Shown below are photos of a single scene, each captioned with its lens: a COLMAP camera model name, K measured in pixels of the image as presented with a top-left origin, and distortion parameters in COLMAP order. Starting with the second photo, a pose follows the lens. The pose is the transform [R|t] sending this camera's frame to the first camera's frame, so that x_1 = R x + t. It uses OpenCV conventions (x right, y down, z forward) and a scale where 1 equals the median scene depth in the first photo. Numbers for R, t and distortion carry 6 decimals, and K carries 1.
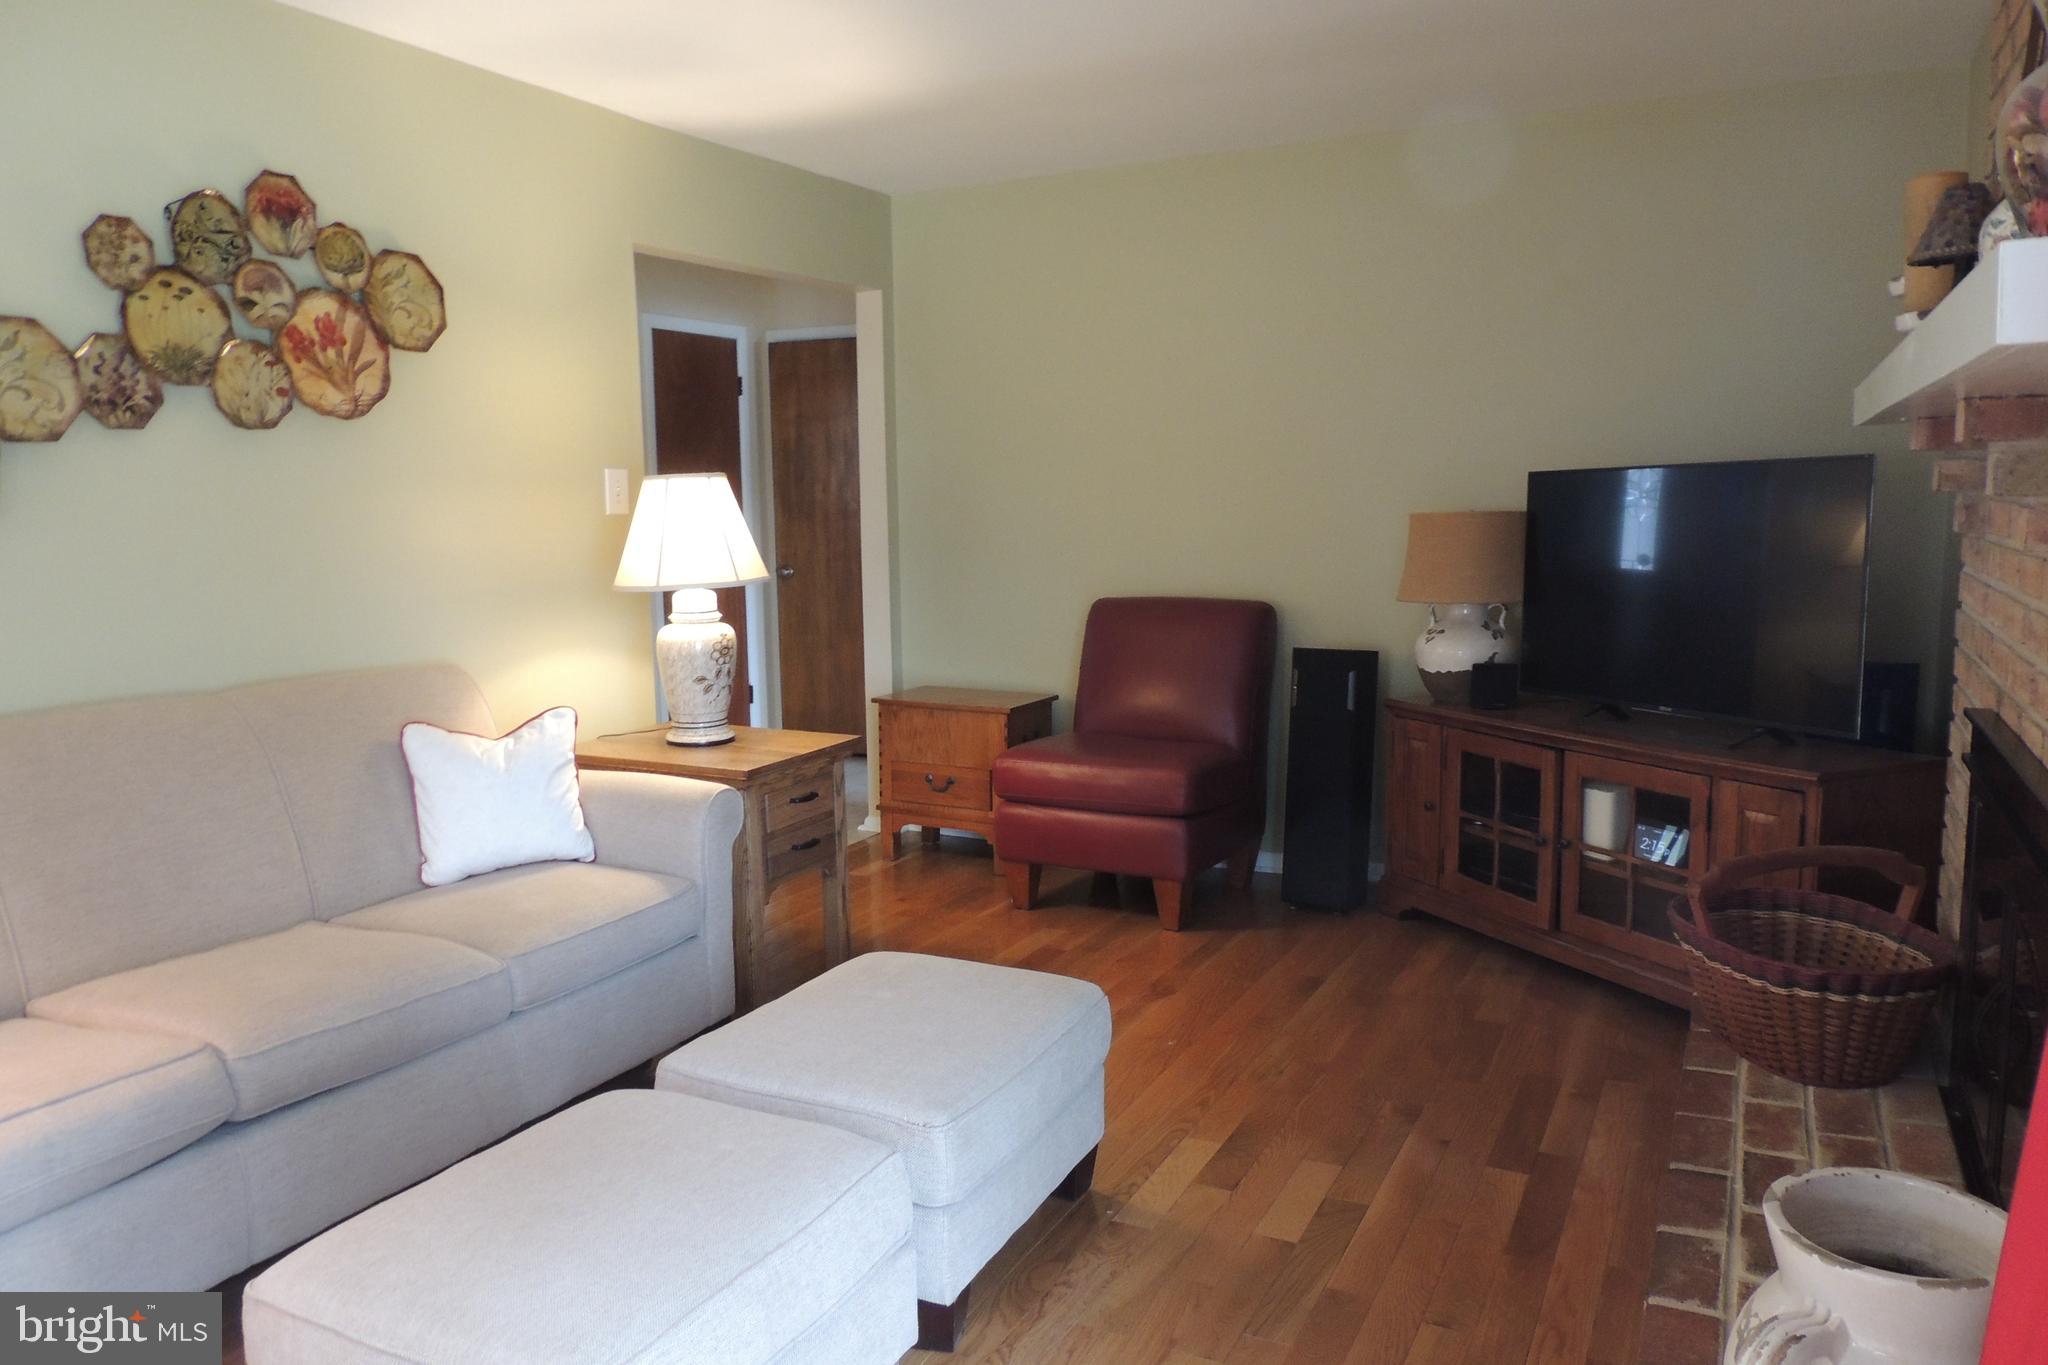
lens RADIAL K [[1458.4, 0, 1025.1], [0, 1458.4, 684.3], [0, 0, 1]] dist [-0.010883, -0.002365]
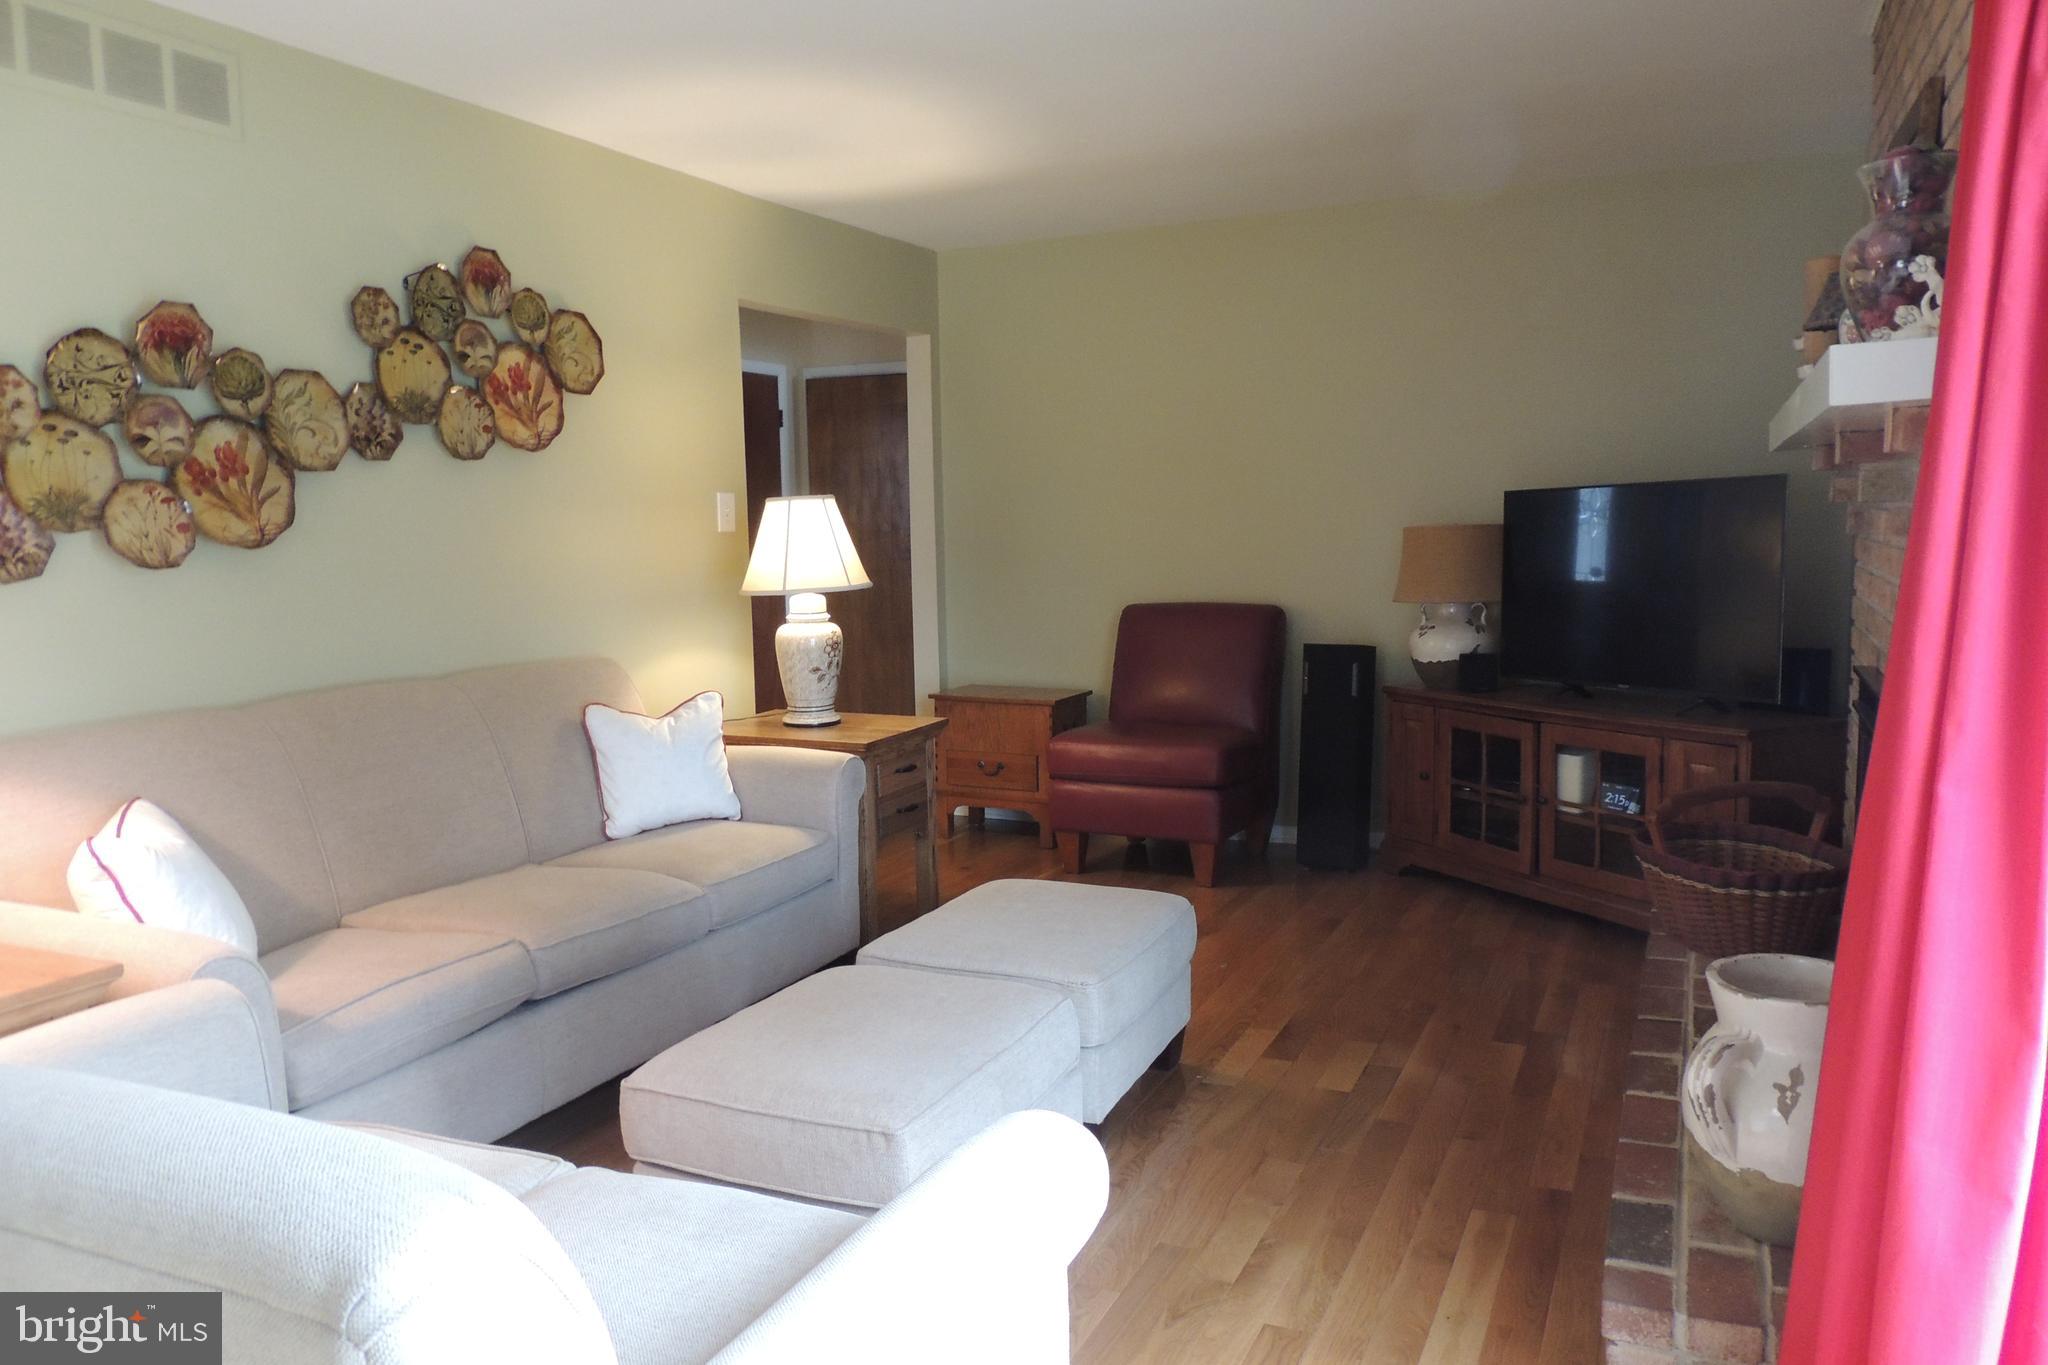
lens RADIAL K [[1458.4, 0, 1023.5], [0, 1458.4, 684.5], [0, 0, 1]] dist [-0.010883, -0.002365]
pose [[0.999483, -0.009802, 0.030624, -0.103724], [0.010334, 0.999797, -0.017268, 0.035011], [-0.030448, 0.017576, 0.999382, -0.210130]]
